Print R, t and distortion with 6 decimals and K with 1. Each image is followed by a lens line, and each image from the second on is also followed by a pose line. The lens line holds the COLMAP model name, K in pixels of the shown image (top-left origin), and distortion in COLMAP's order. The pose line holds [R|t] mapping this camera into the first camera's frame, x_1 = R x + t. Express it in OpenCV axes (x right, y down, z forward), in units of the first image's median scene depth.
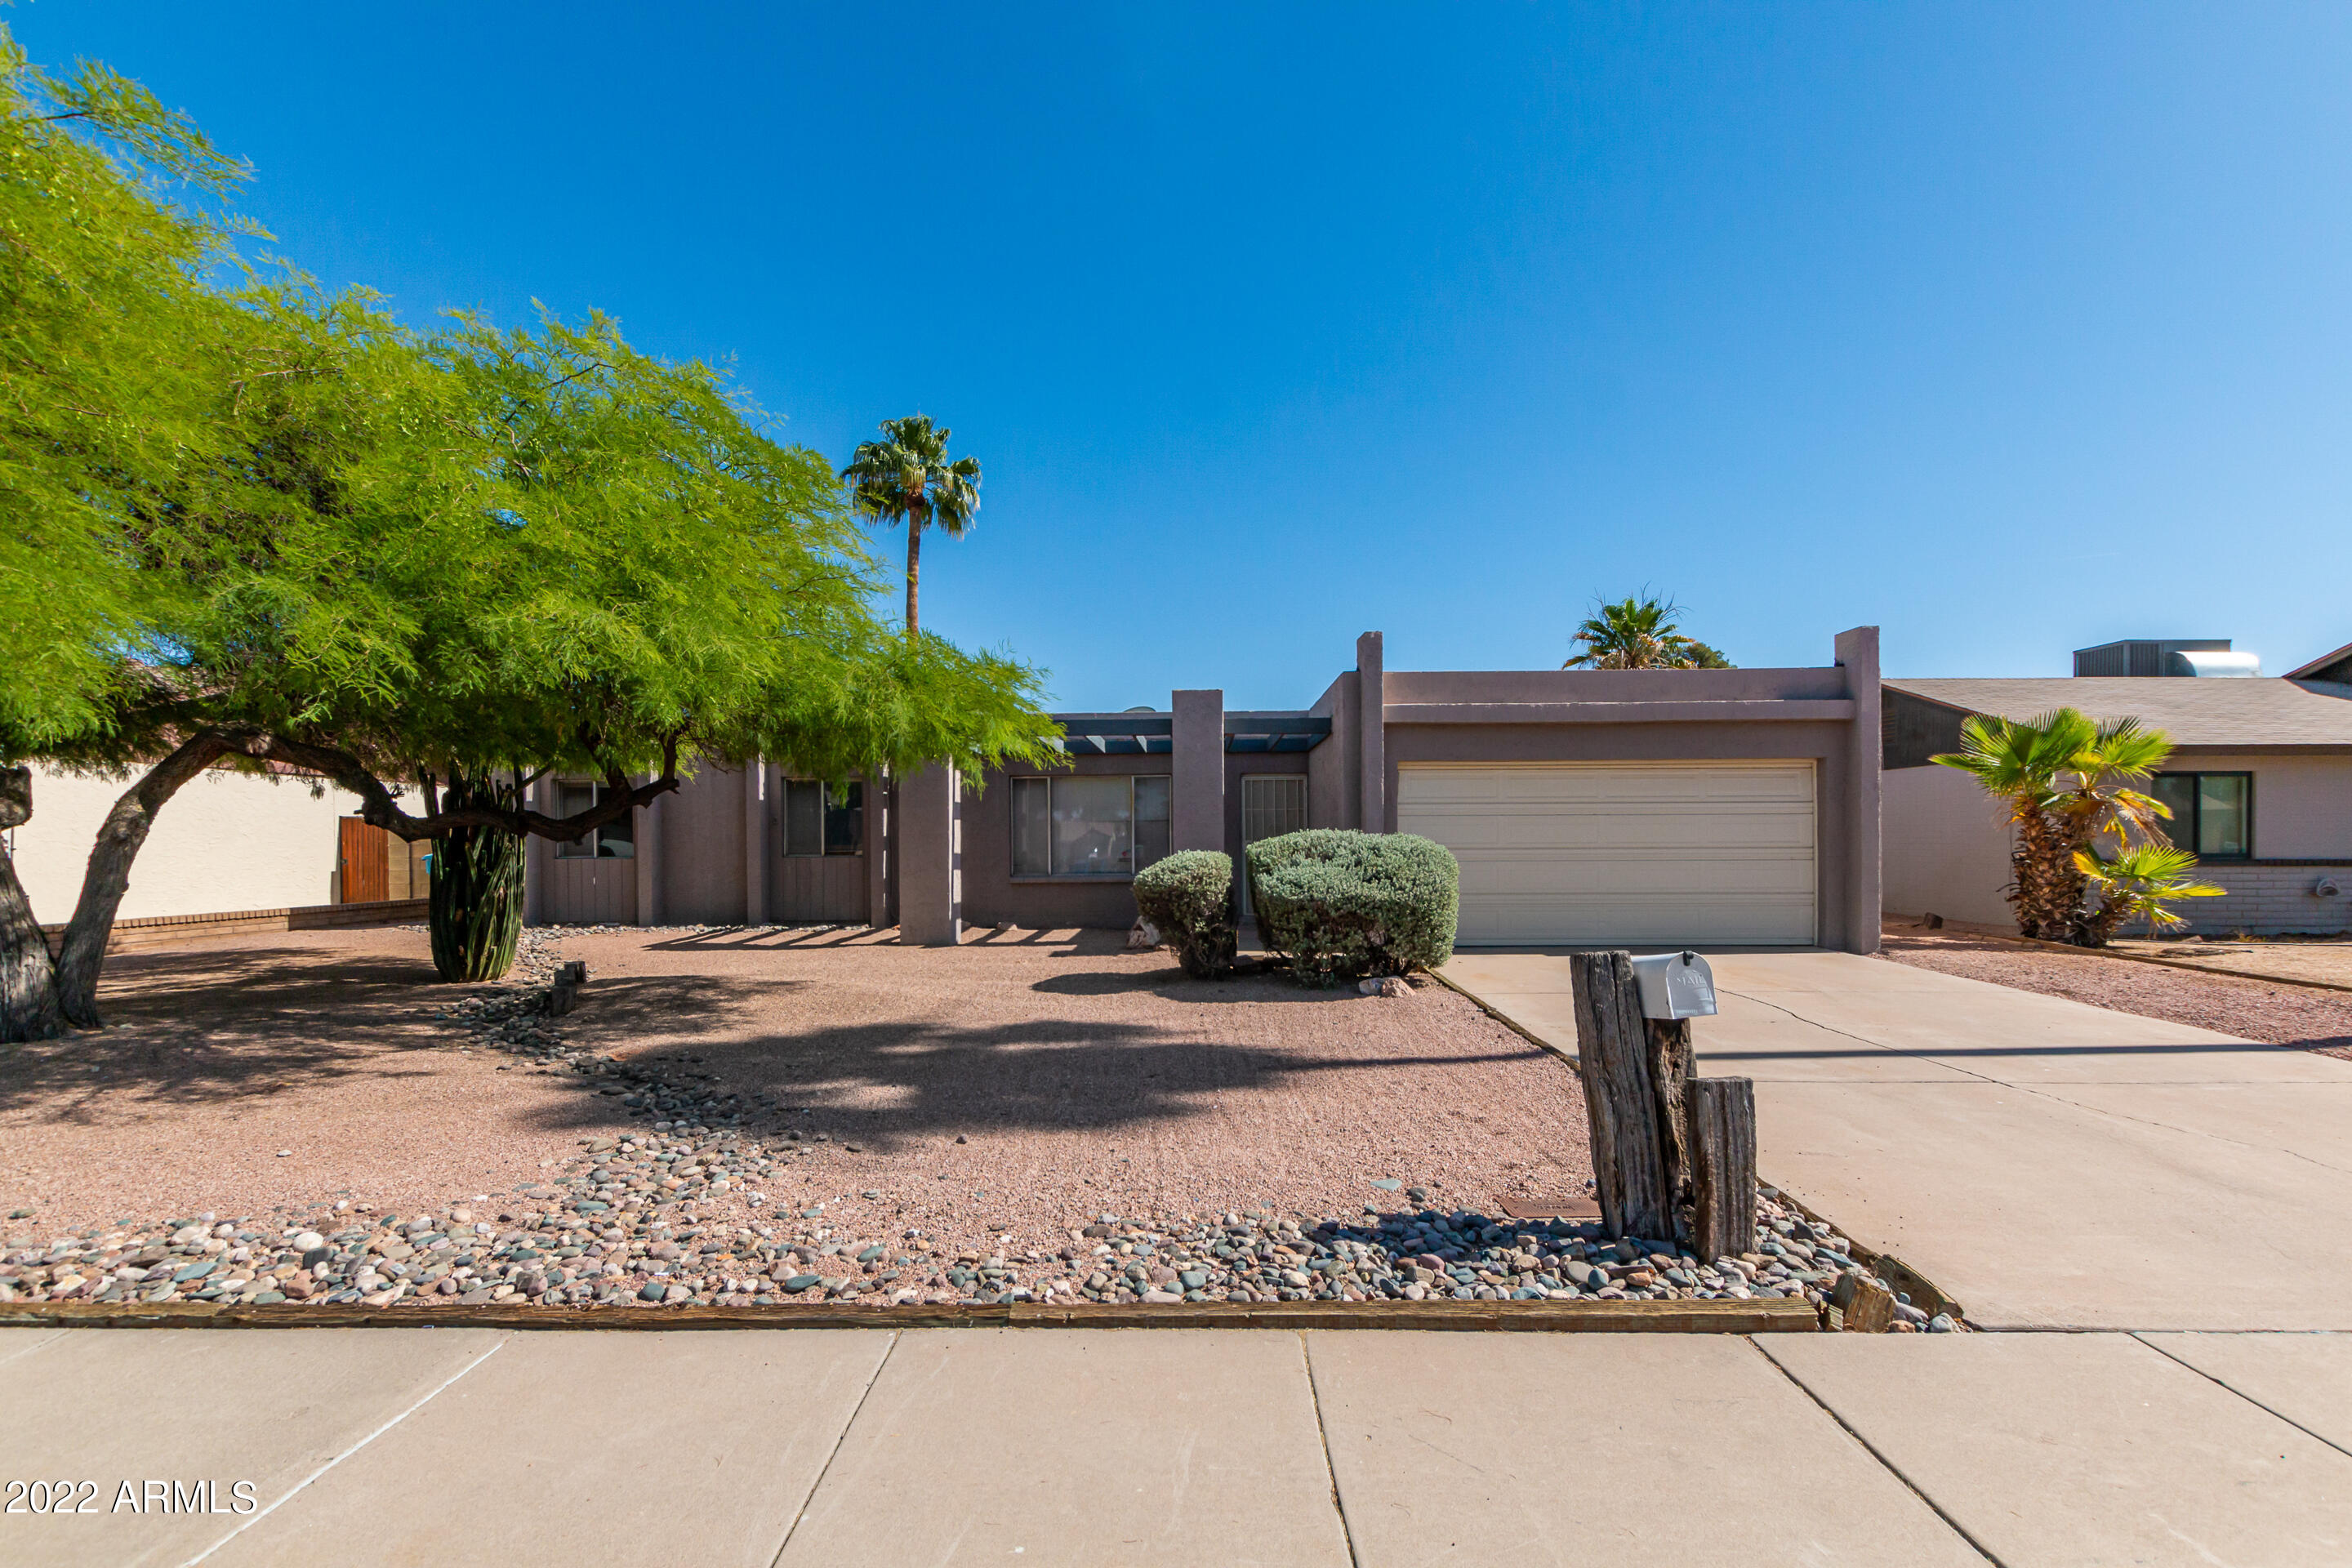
lens RADIAL K [[1073.0, 0, 1201.6], [0, 1073.0, 836.1], [0, 0, 1]] dist [0.007437, -0.002480]
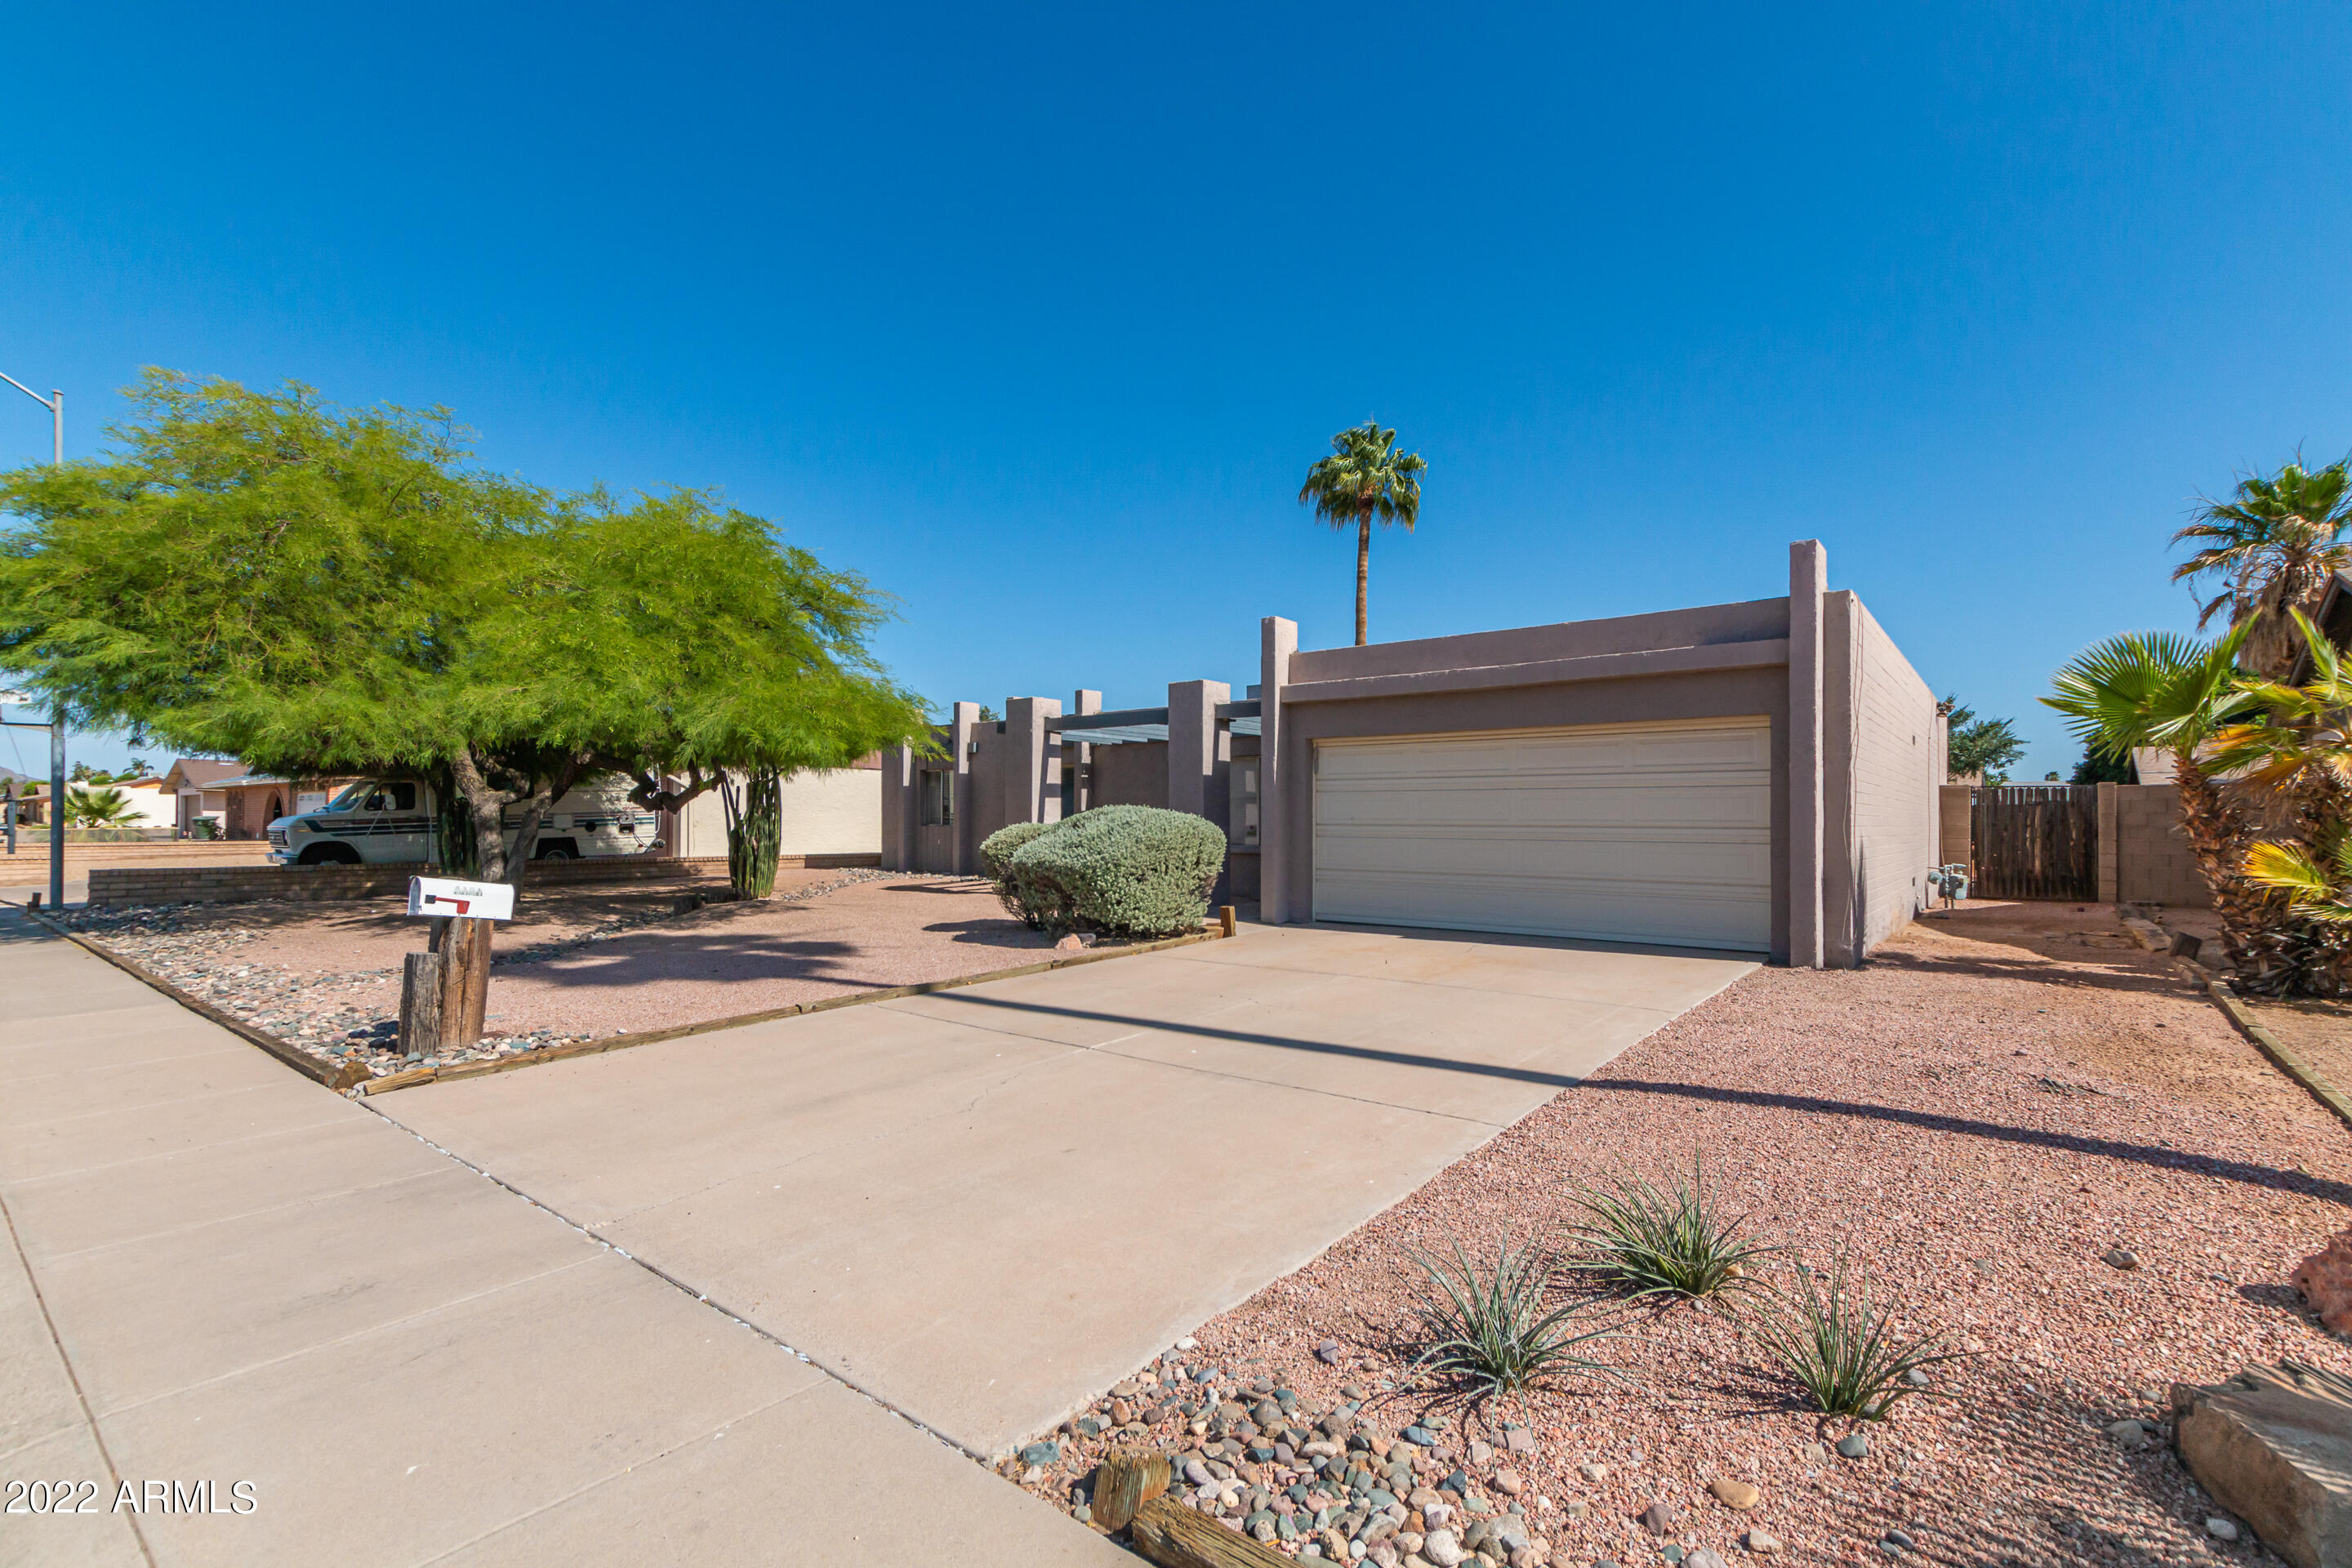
lens RADIAL K [[1073.0, 0, 1185.7], [0, 1073.0, 794.2], [0, 0, 1]] dist [0.007437, -0.002480]
pose [[0.785213, -0.006583, -0.619190, 0.708817], [-0.005090, 0.999841, -0.017084, 0.001179], [0.619204, 0.016567, 0.785055, 0.119727]]
